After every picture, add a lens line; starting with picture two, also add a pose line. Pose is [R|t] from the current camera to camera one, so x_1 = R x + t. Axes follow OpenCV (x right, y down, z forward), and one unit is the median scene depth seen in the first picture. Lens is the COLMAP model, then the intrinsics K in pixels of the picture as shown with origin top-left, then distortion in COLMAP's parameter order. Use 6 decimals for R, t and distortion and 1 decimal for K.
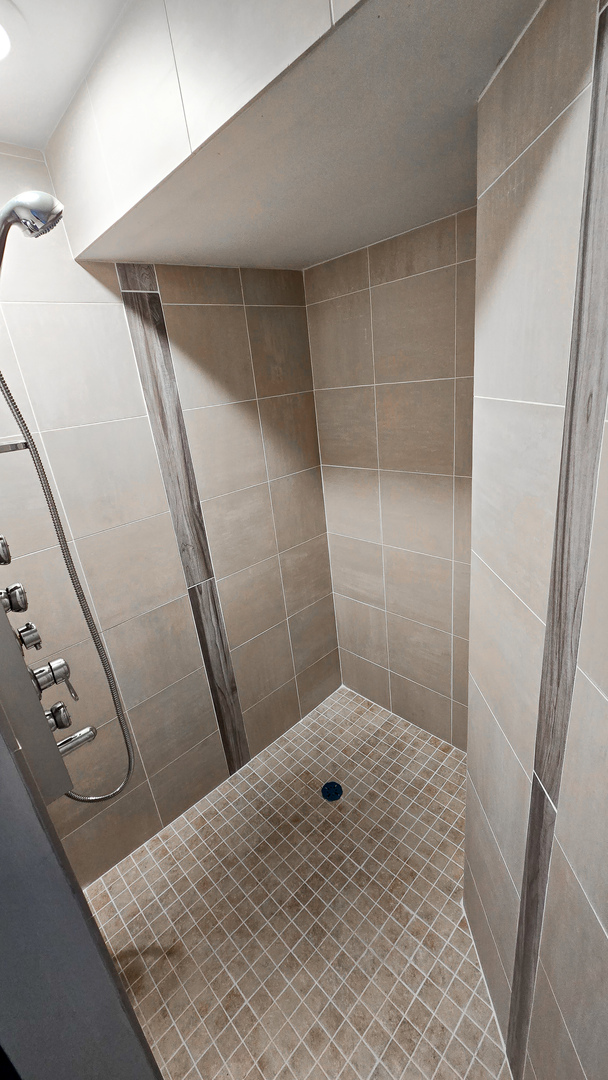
lens RADIAL K [[442.6, 0, 303.5], [0, 442.6, 538.6], [0, 0, 1]] dist [-0.004222, 0.000029]
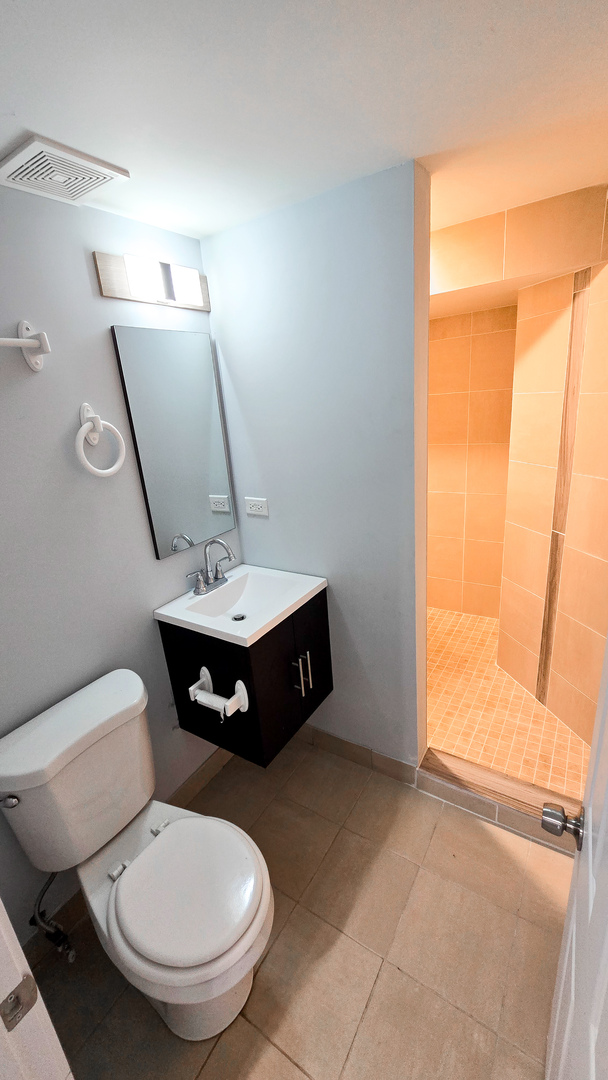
lens RADIAL K [[442.6, 0, 303.0], [0, 442.6, 538.4], [0, 0, 1]] dist [-0.004222, 0.000029]
pose [[0.972860, -0.041308, 0.227679, -0.838698], [0.055300, 0.996930, -0.055422, 0.345075], [-0.224691, 0.066508, 0.972158, -0.676826]]
